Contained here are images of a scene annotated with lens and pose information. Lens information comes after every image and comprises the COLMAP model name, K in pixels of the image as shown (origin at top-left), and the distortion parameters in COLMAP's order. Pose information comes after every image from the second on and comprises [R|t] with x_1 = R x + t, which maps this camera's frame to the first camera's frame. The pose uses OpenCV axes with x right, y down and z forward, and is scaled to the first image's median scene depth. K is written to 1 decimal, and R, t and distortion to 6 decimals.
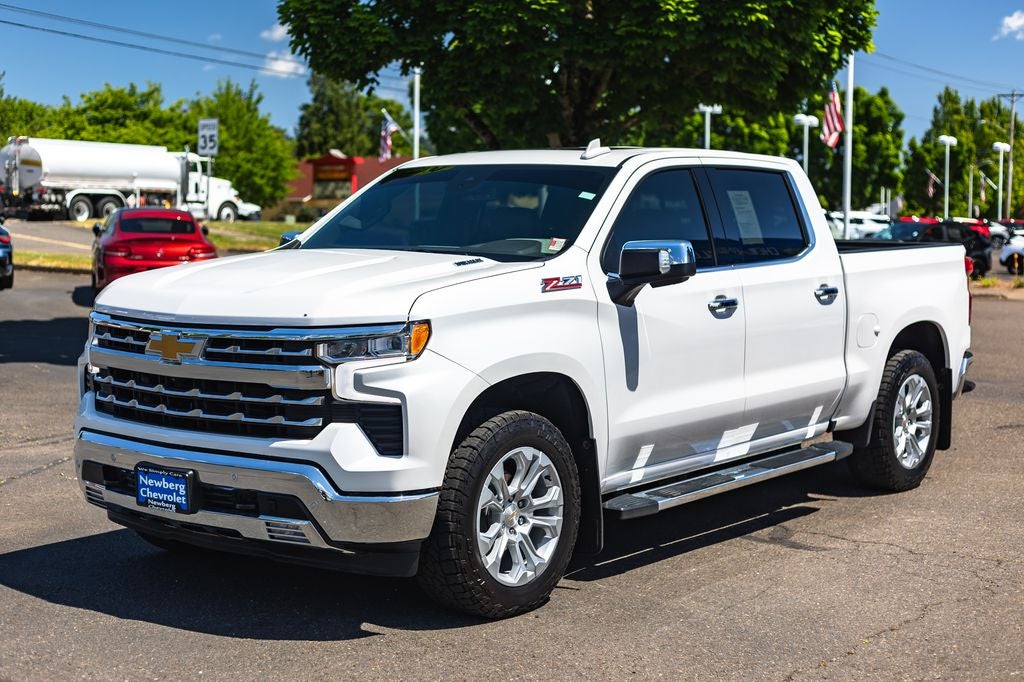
lens RADIAL K [[1569.1, 0, 511.8], [0, 1569.1, 340.9], [0, 0, 1]] dist [0.037803, 0.000000]
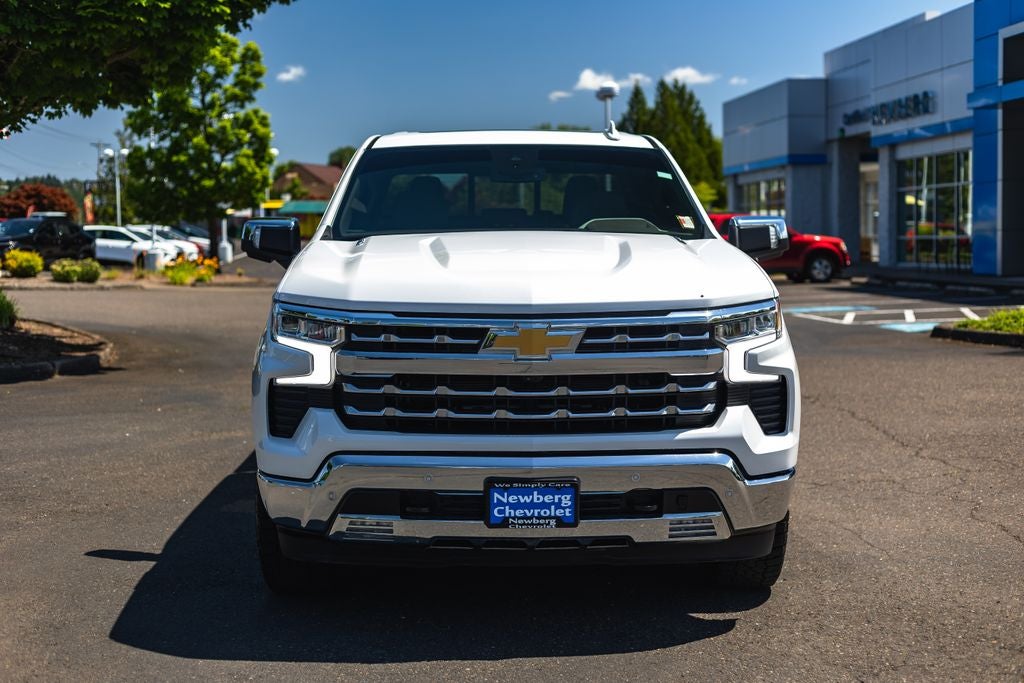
lens RADIAL K [[1474.8, 0, 512.2], [0, 1474.8, 341.5], [0, 0, 1]] dist [0.029671, 0.000000]
pose [[0.772948, -0.066045, 0.631023, -0.749438], [0.062787, 0.997648, 0.027508, -0.019806], [-0.631356, 0.018357, 0.775276, 0.369864]]
